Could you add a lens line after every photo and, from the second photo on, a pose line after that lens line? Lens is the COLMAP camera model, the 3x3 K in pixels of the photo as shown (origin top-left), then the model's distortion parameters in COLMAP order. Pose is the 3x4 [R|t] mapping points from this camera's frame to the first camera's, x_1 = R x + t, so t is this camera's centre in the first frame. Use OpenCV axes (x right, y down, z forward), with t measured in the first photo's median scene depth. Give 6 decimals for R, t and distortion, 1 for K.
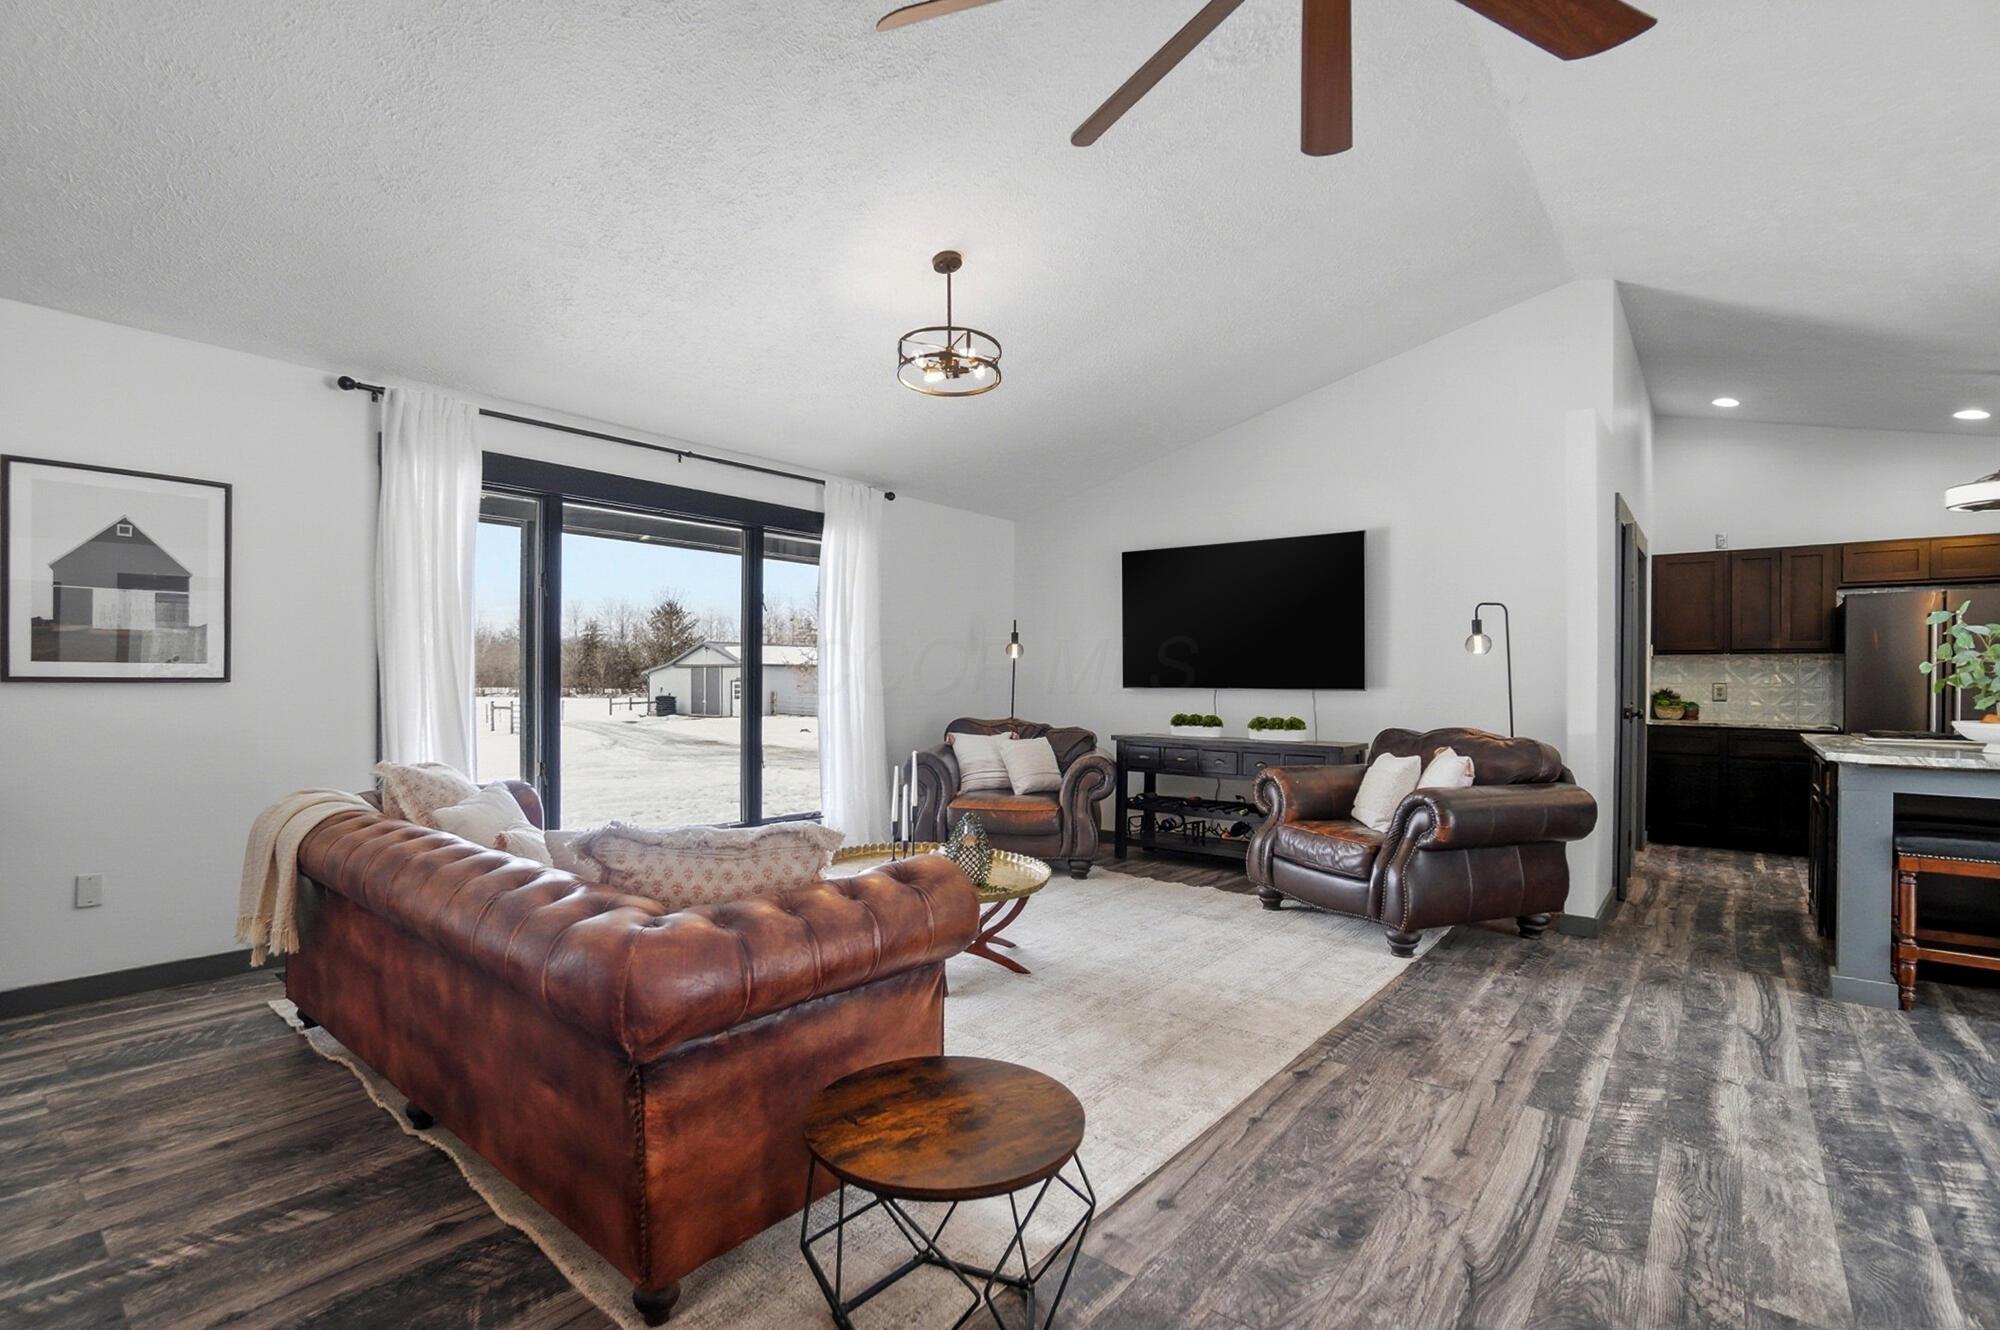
lens RADIAL K [[908.0, 0, 999.5], [0, 908.0, 683.0], [0, 0, 1]] dist [-0.043728, 0.012658]
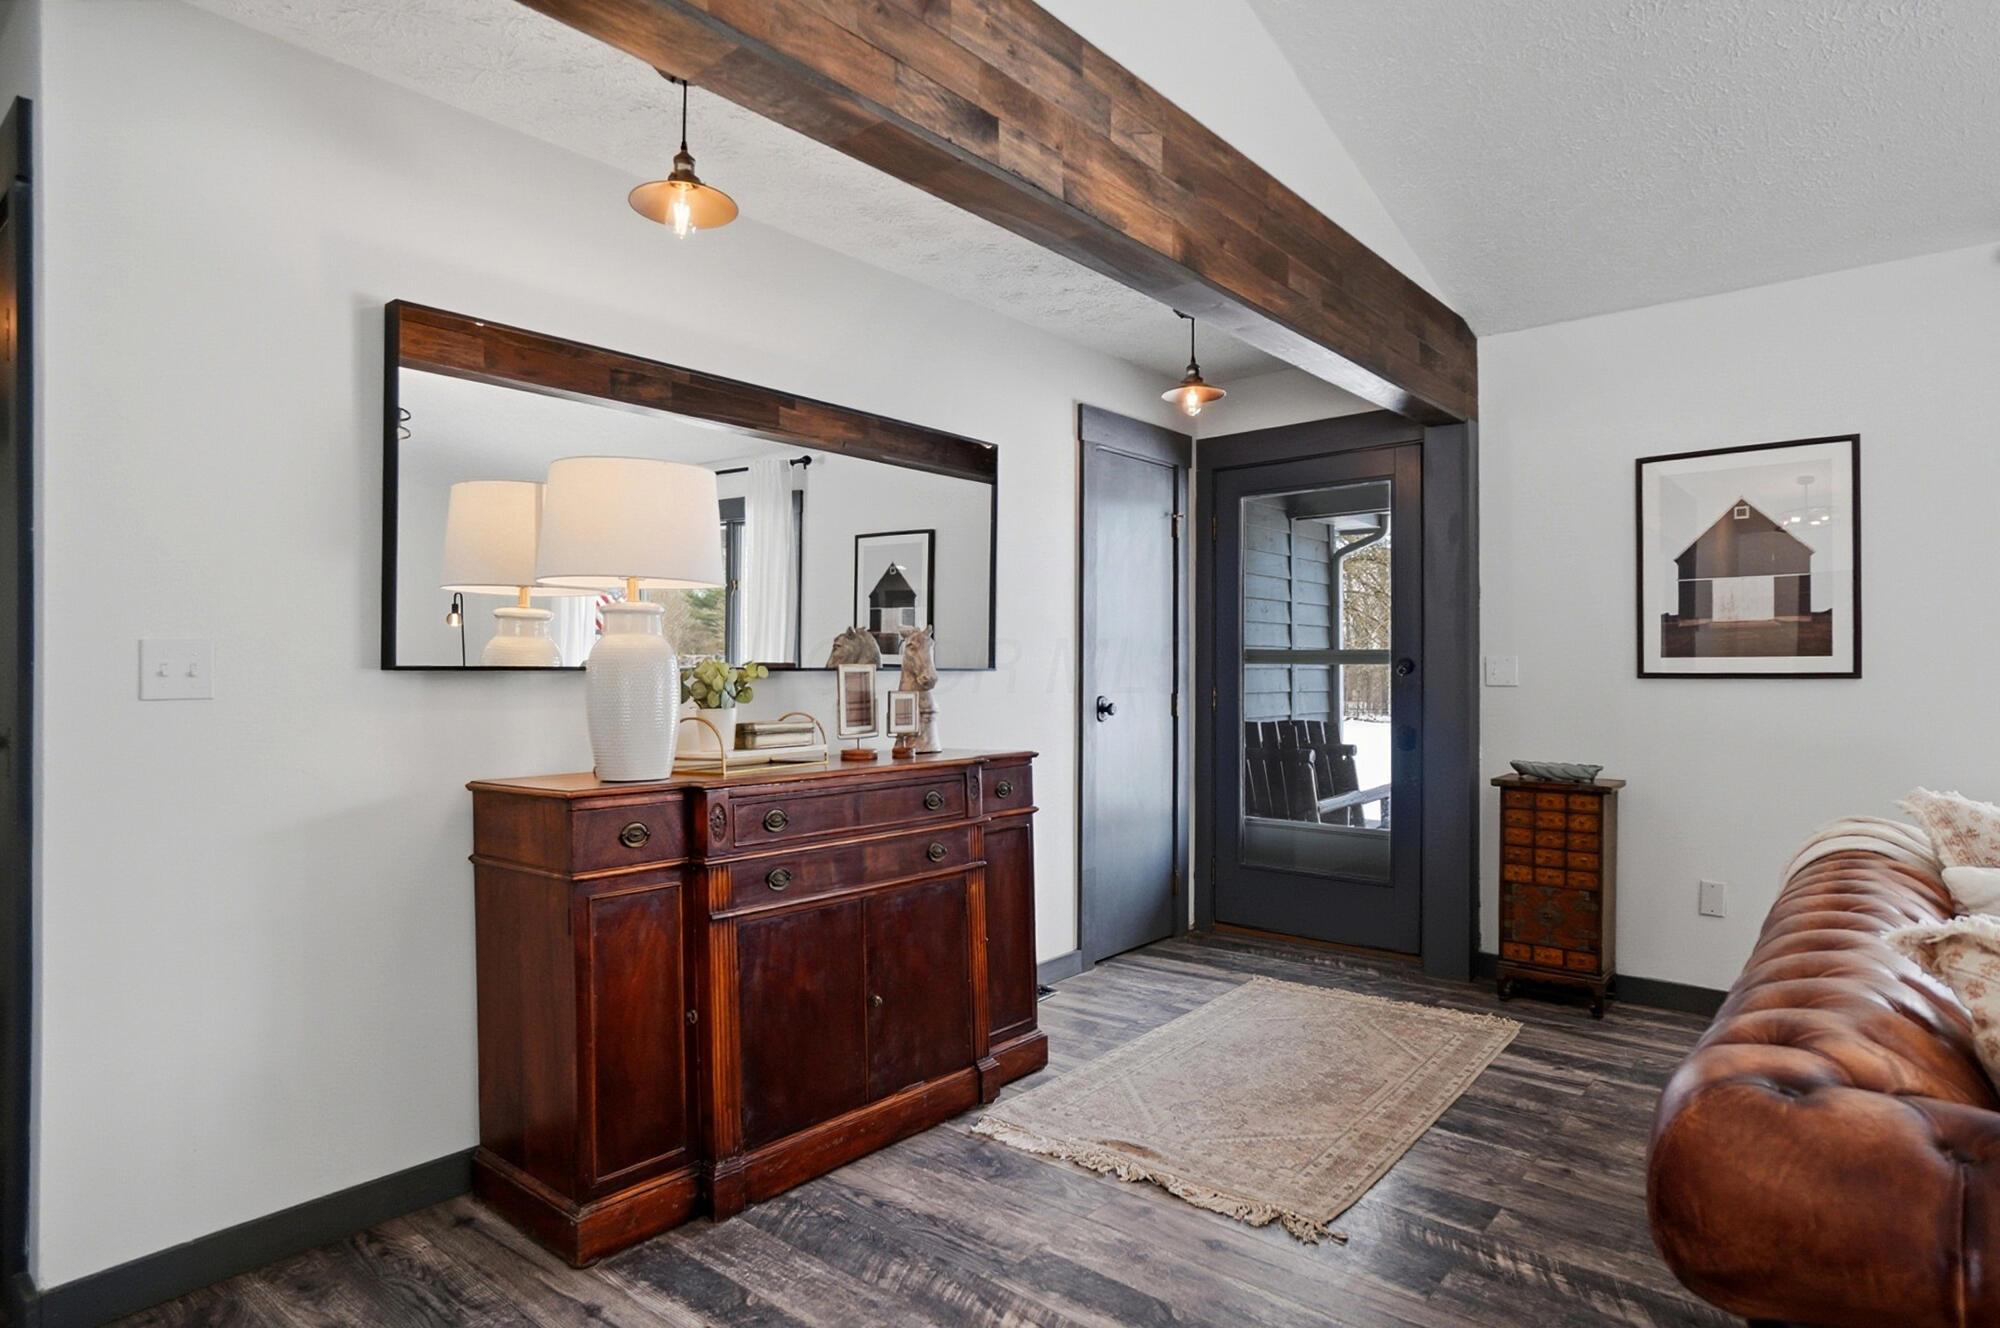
lens RADIAL K [[1110.3, 0, 996.0], [0, 1110.3, 684.8], [0, 0, 1]] dist [-0.028401, 0.007168]
pose [[-0.012382, 0.004538, -0.999913, 0.139755], [-0.001941, 0.999988, 0.004562, 0.002077], [0.999921, 0.001998, -0.012373, 0.215473]]
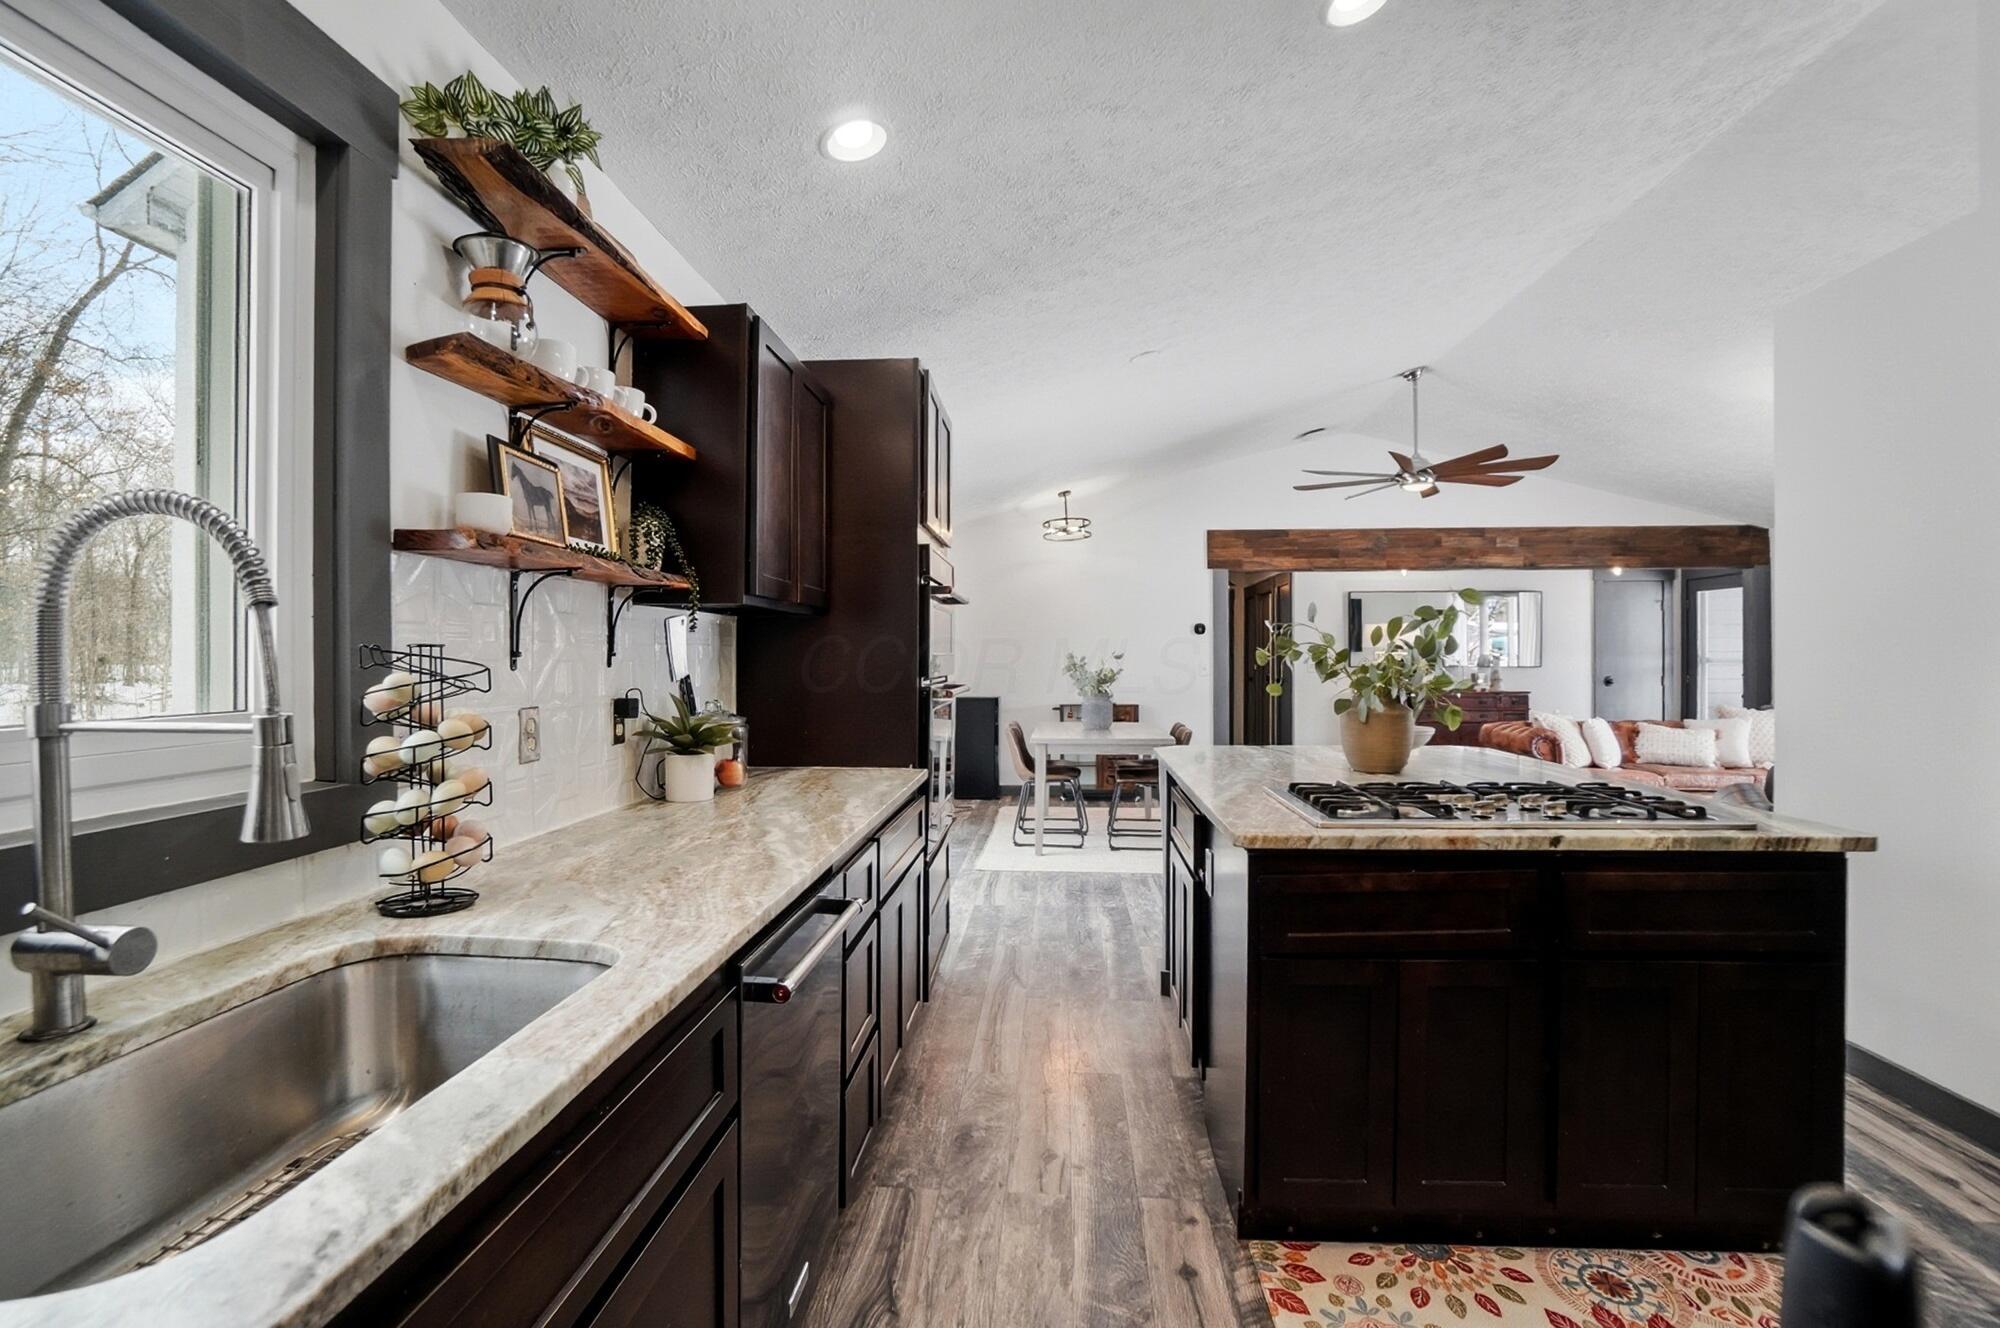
lens RADIAL K [[908.0, 0, 1001.5], [0, 908.0, 647.1], [0, 0, 1]] dist [-0.043728, 0.012658]
pose [[-0.816541, -0.012351, -0.577156, 1.952385], [-0.008398, 0.999919, -0.009517, -0.022892], [0.577227, -0.002924, -0.816579, 1.481519]]
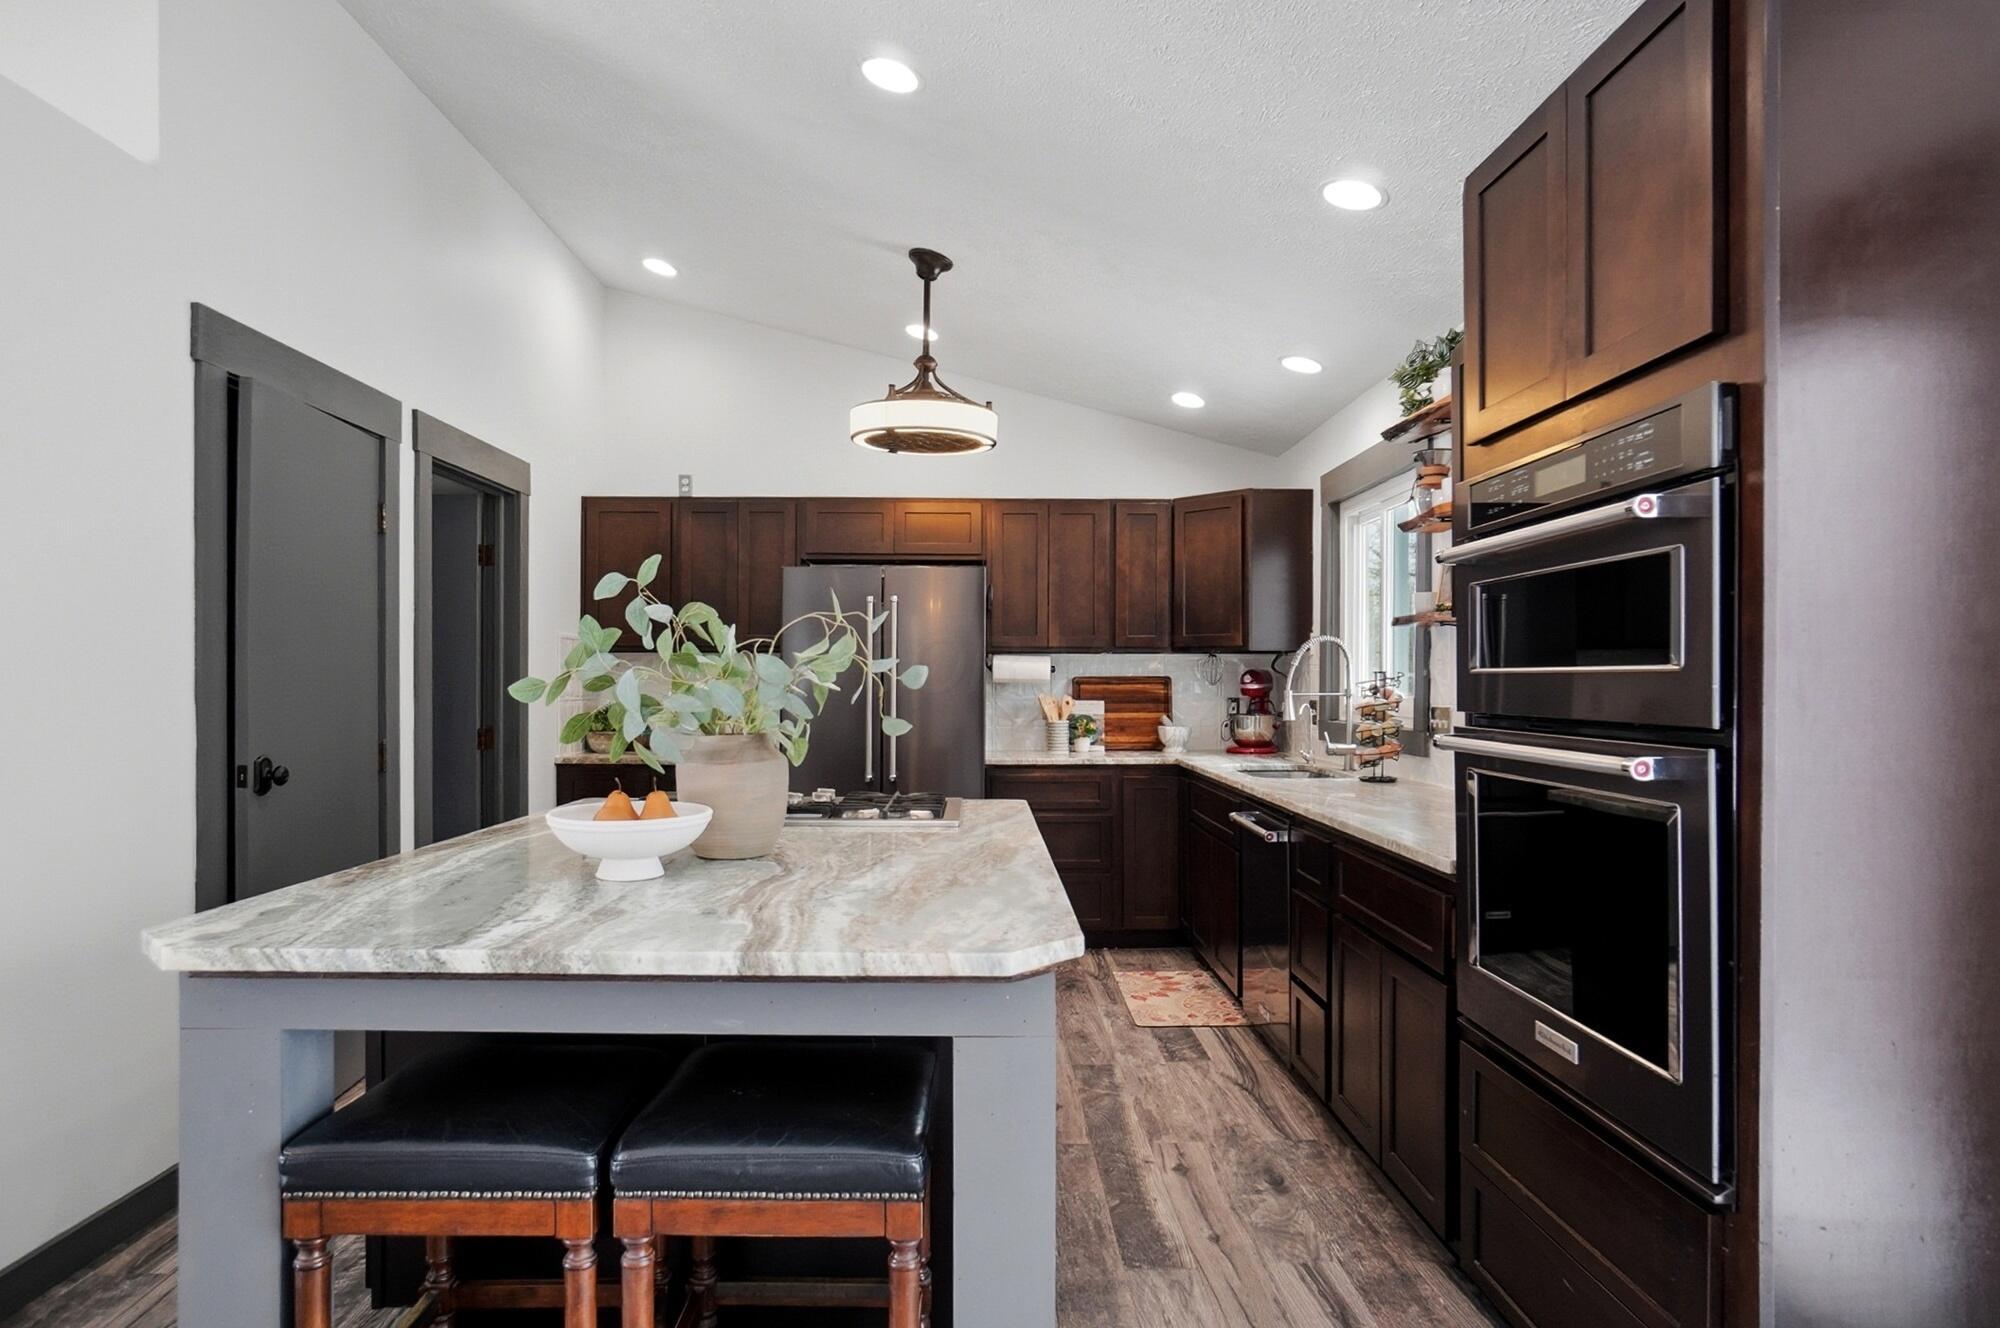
lens RADIAL K [[1110.3, 0, 989.2], [0, 1110.3, 685.4], [0, 0, 1]] dist [-0.028401, 0.007168]
pose [[0.759928, -0.009933, 0.649931, 0.880328], [0.006866, 0.999950, 0.007255, -0.022736], [-0.649971, -0.001051, 0.759958, 0.412140]]
